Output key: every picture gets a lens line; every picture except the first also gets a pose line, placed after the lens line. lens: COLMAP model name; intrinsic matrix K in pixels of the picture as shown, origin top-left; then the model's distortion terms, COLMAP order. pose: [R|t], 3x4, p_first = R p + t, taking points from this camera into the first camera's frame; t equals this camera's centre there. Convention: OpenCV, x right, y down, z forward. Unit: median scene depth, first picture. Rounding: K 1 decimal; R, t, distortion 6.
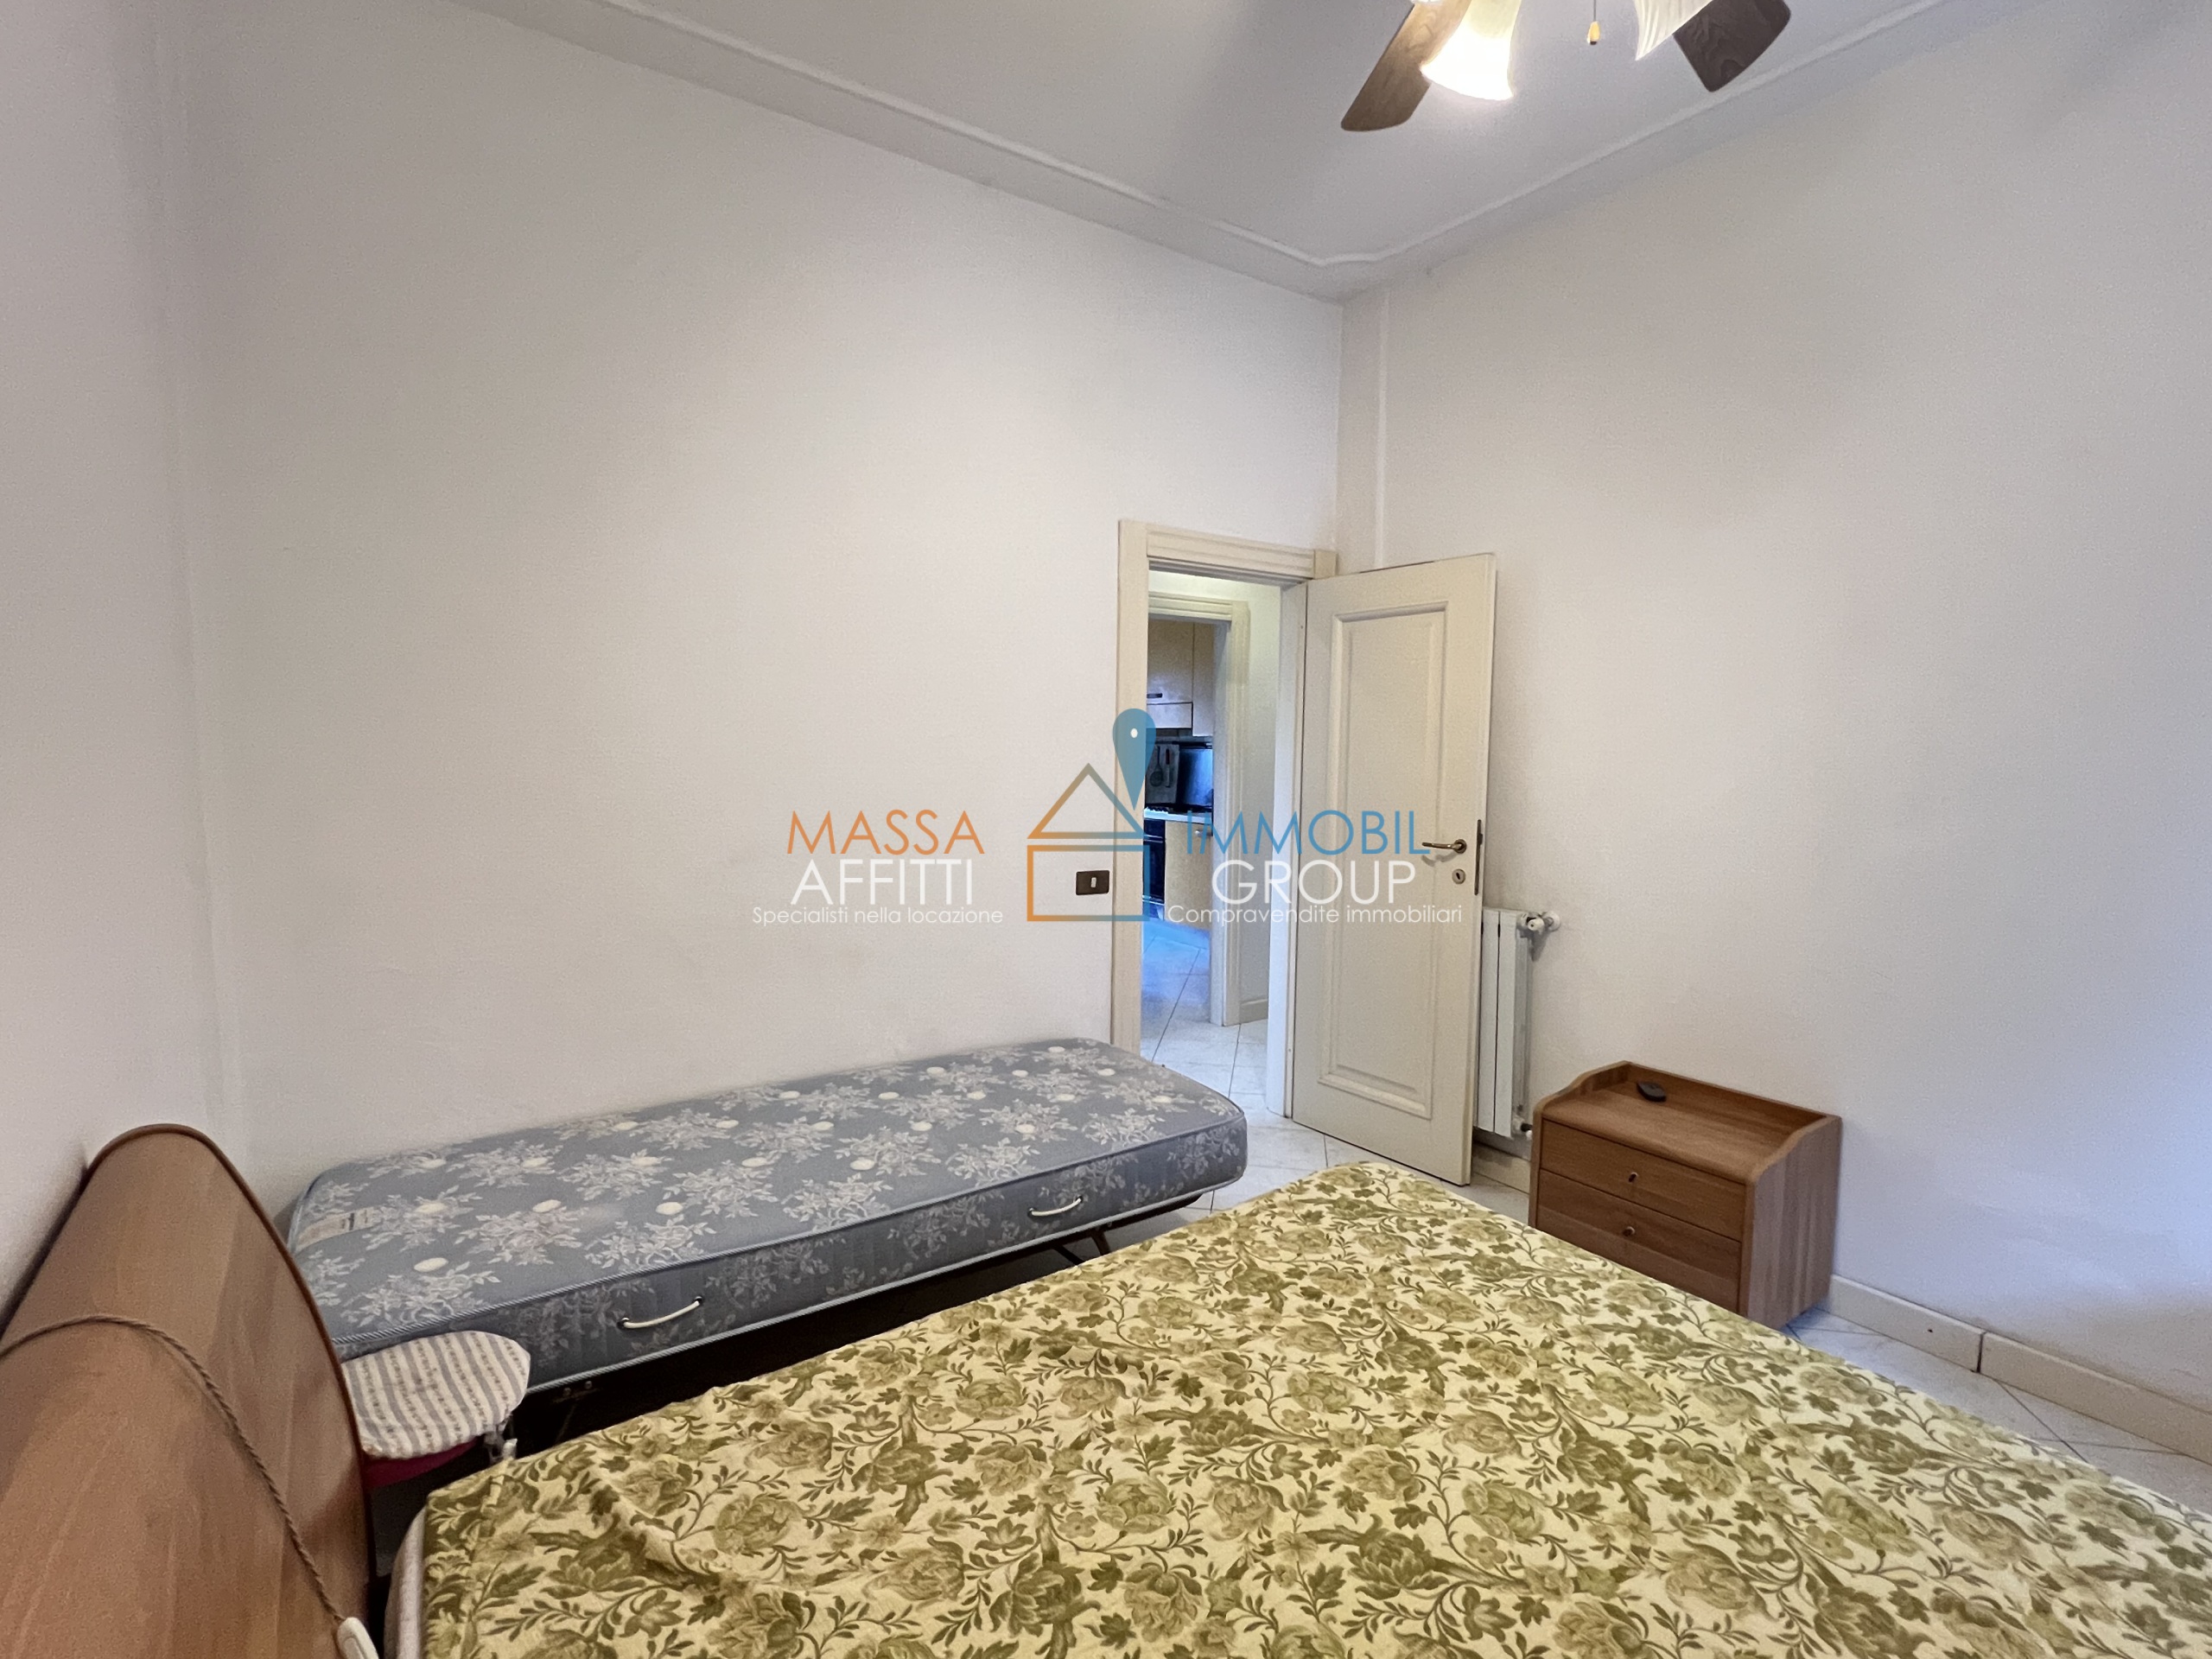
lens RADIAL K [[1045.9, 0, 1097.6], [0, 1045.9, 825.6], [0, 0, 1]] dist [-0.000094, -0.000072]
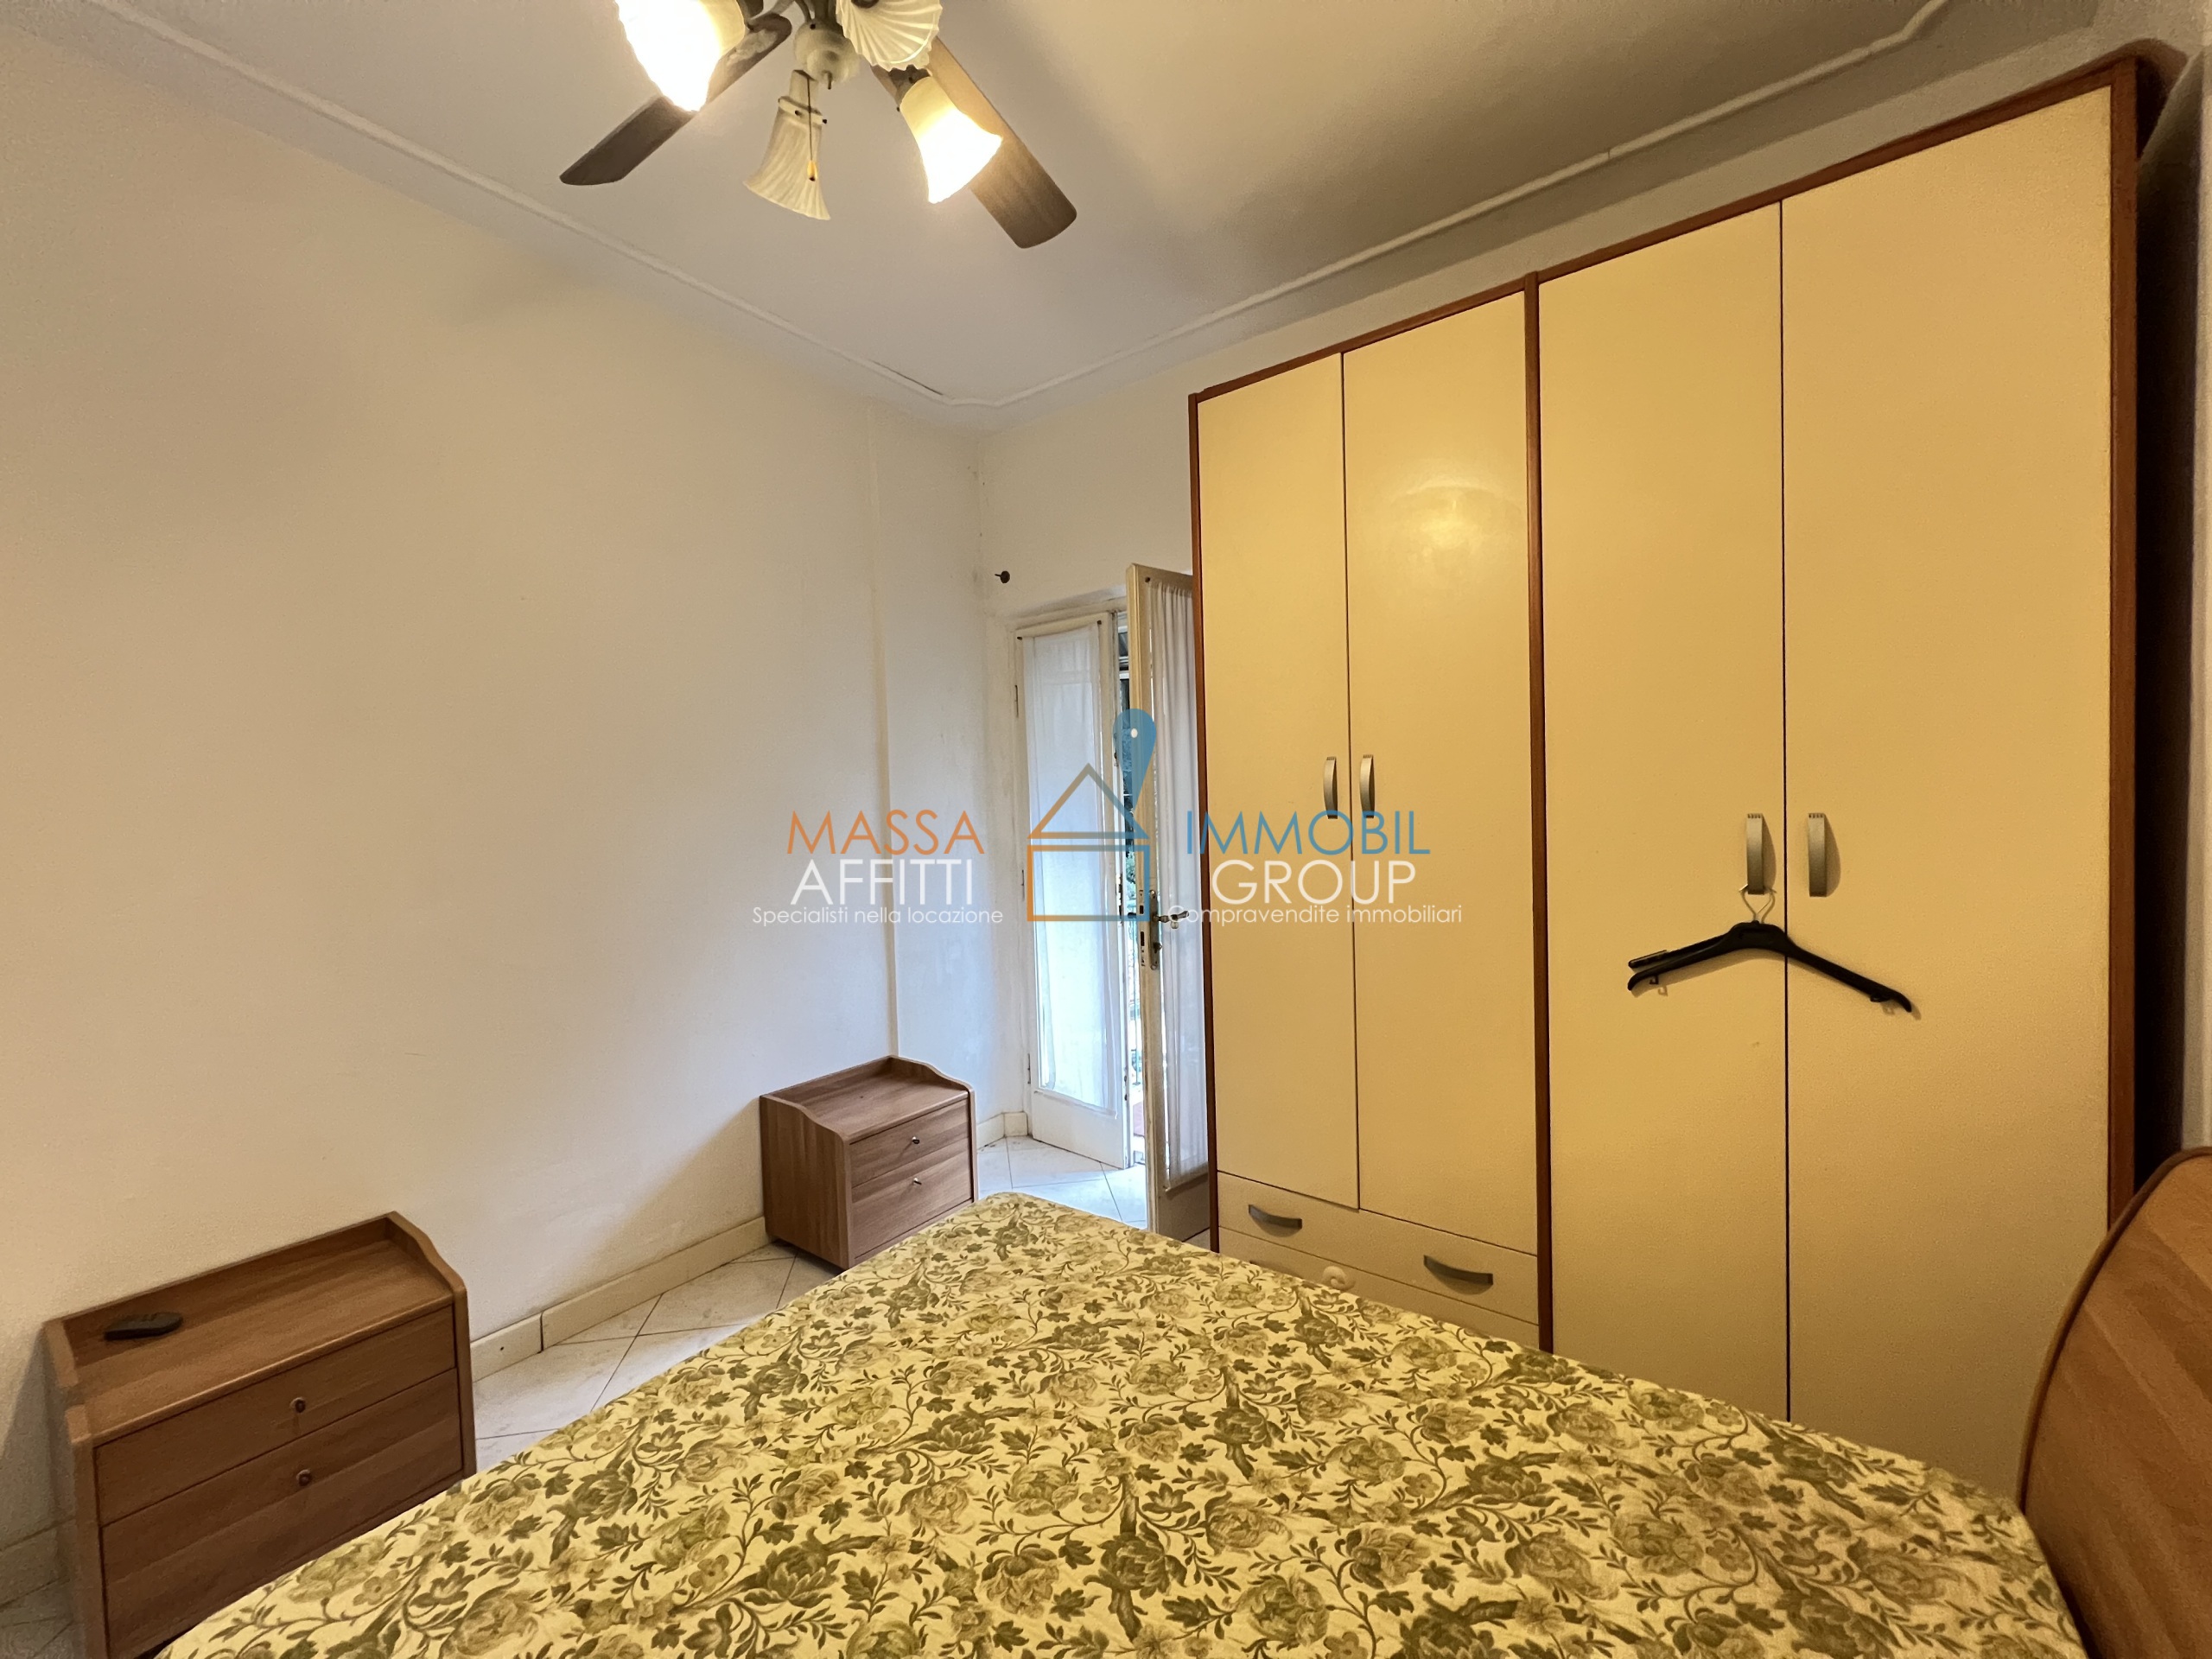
lens RADIAL K [[882.3, 0, 1098.6], [0, 882.3, 826.2], [0, 0, 1]] dist [-0.000544, 0.000052]
pose [[-0.326180, -0.026892, 0.944925, -0.454698], [0.103133, 0.992616, 0.063850, -0.106232], [-0.939665, 0.118280, -0.320998, 1.006127]]
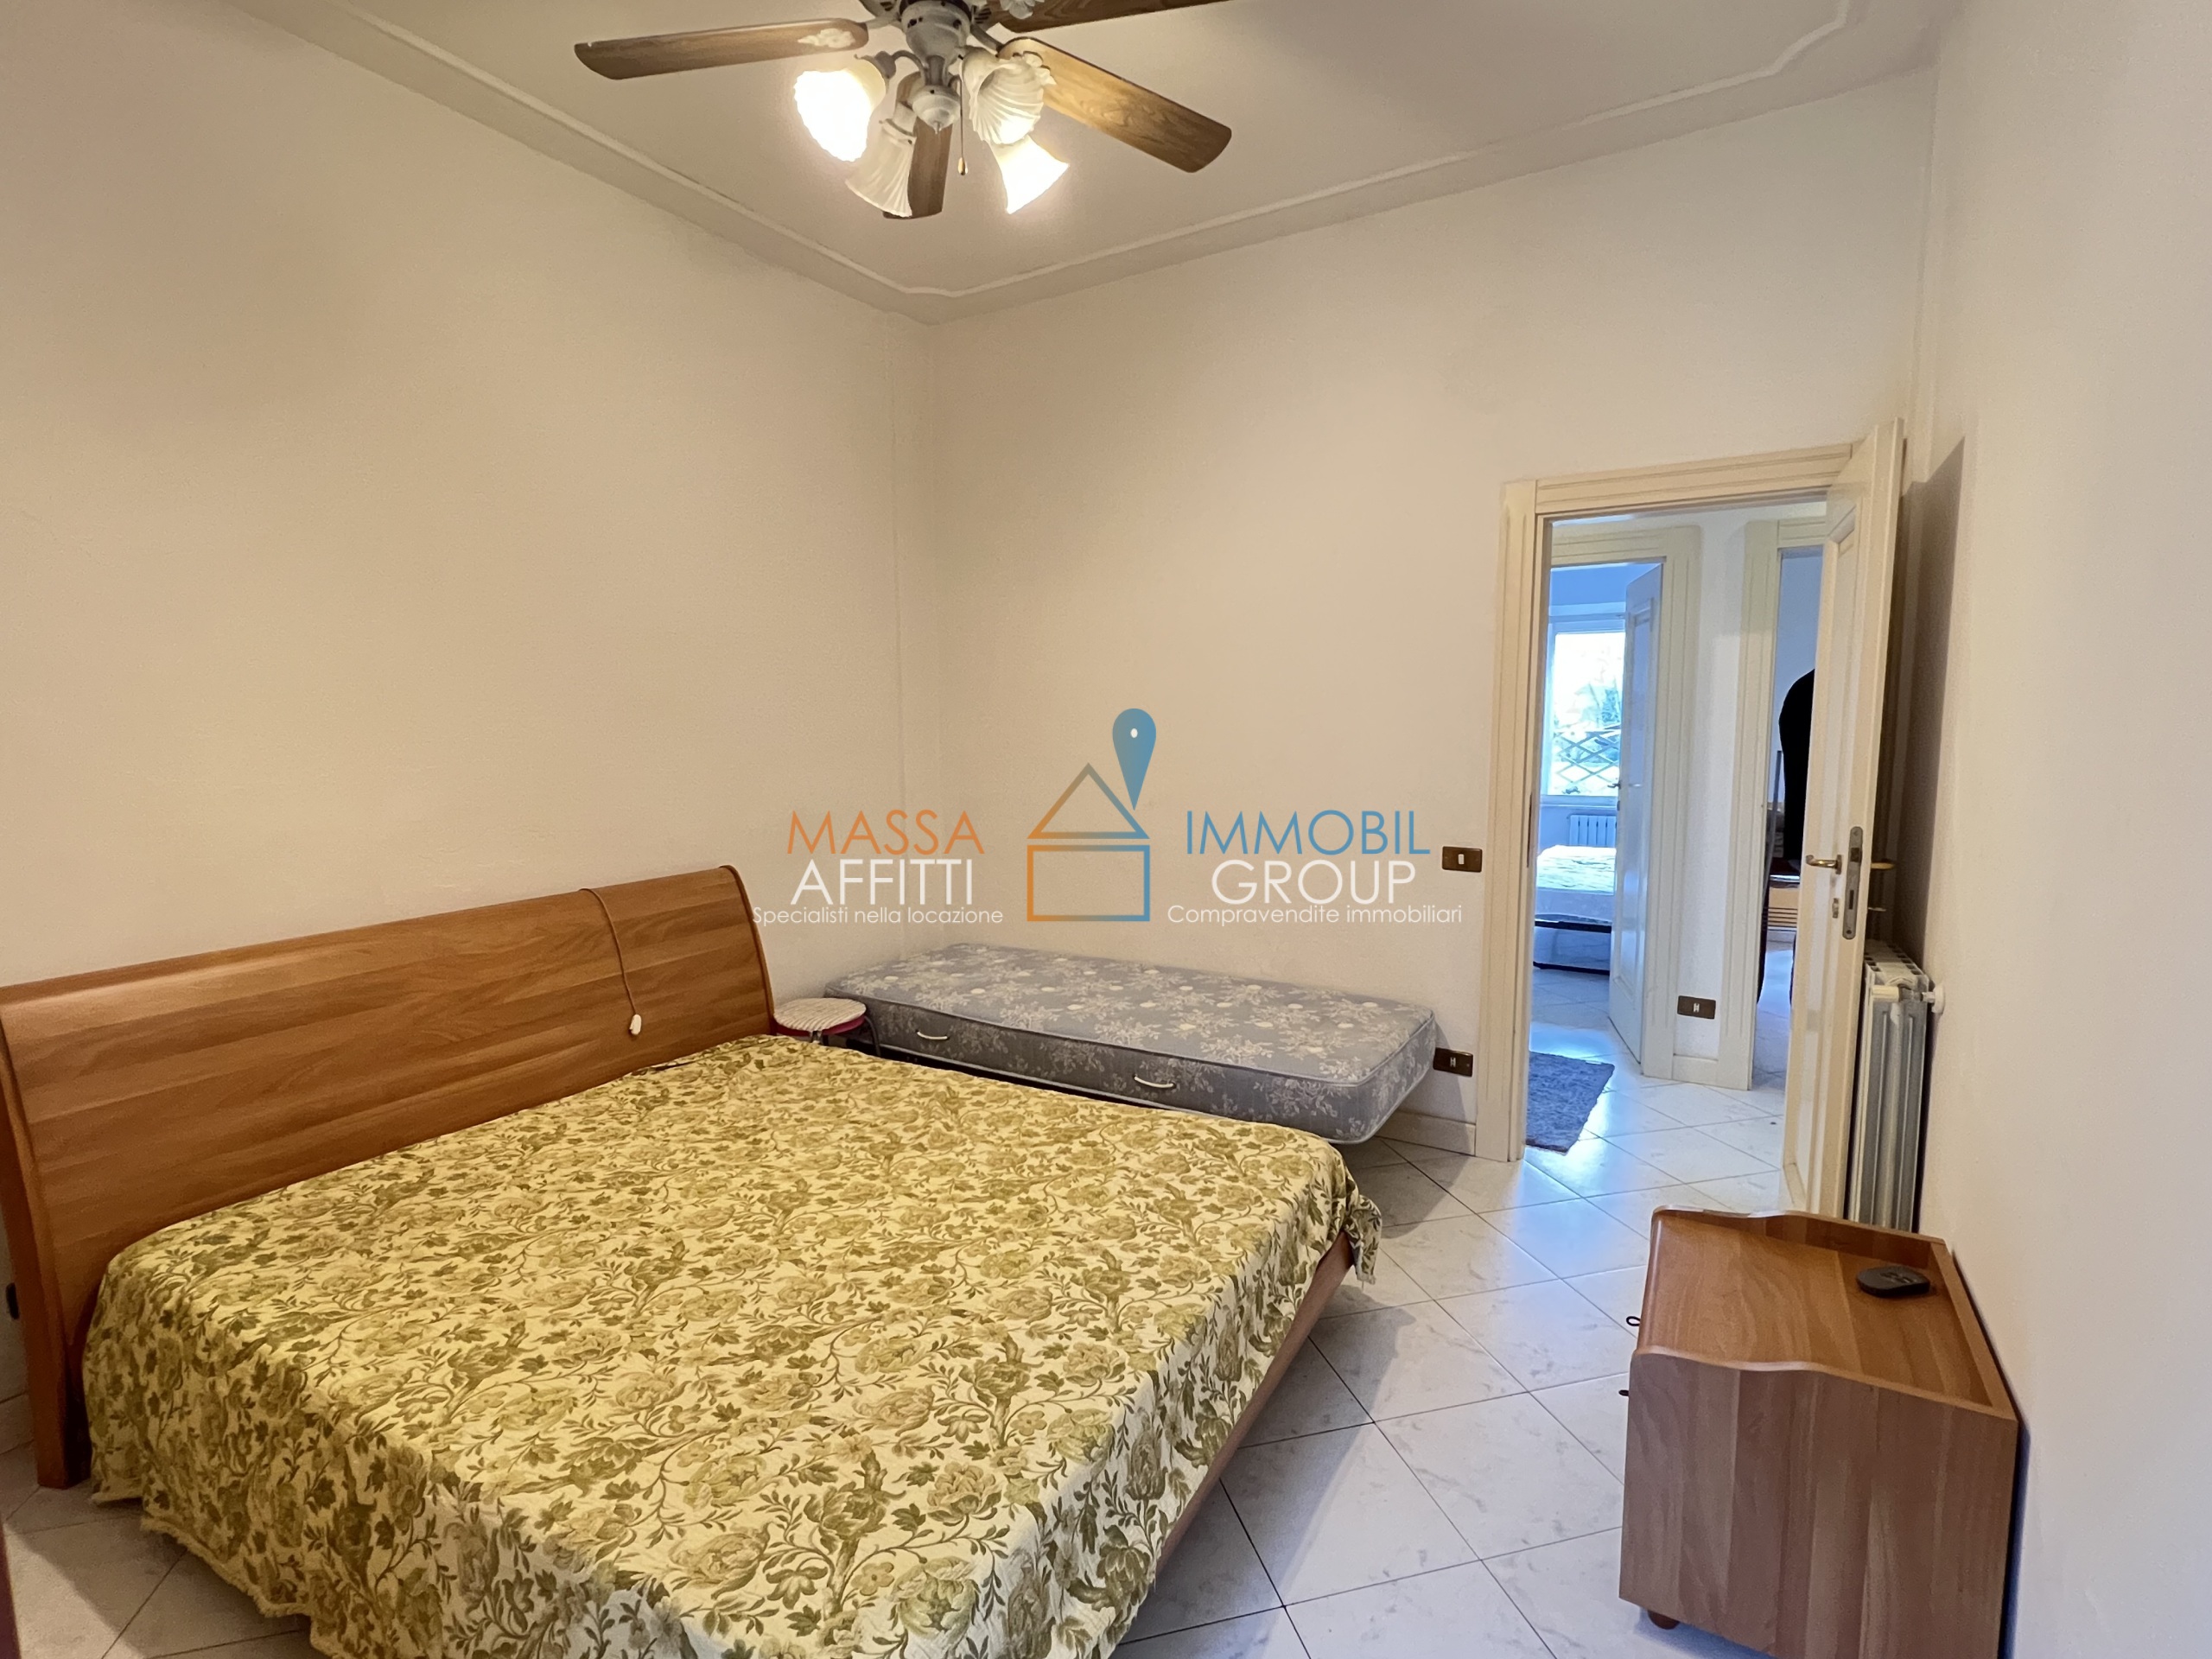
lens RADIAL K [[1045.9, 0, 1099.7], [0, 1045.9, 833.6], [0, 0, 1]] dist [-0.000094, -0.000072]
pose [[0.415199, 0.090272, -0.905241, 1.616056], [-0.060887, 0.995591, 0.071355, -0.042070], [0.907691, 0.025491, 0.418864, 0.590305]]
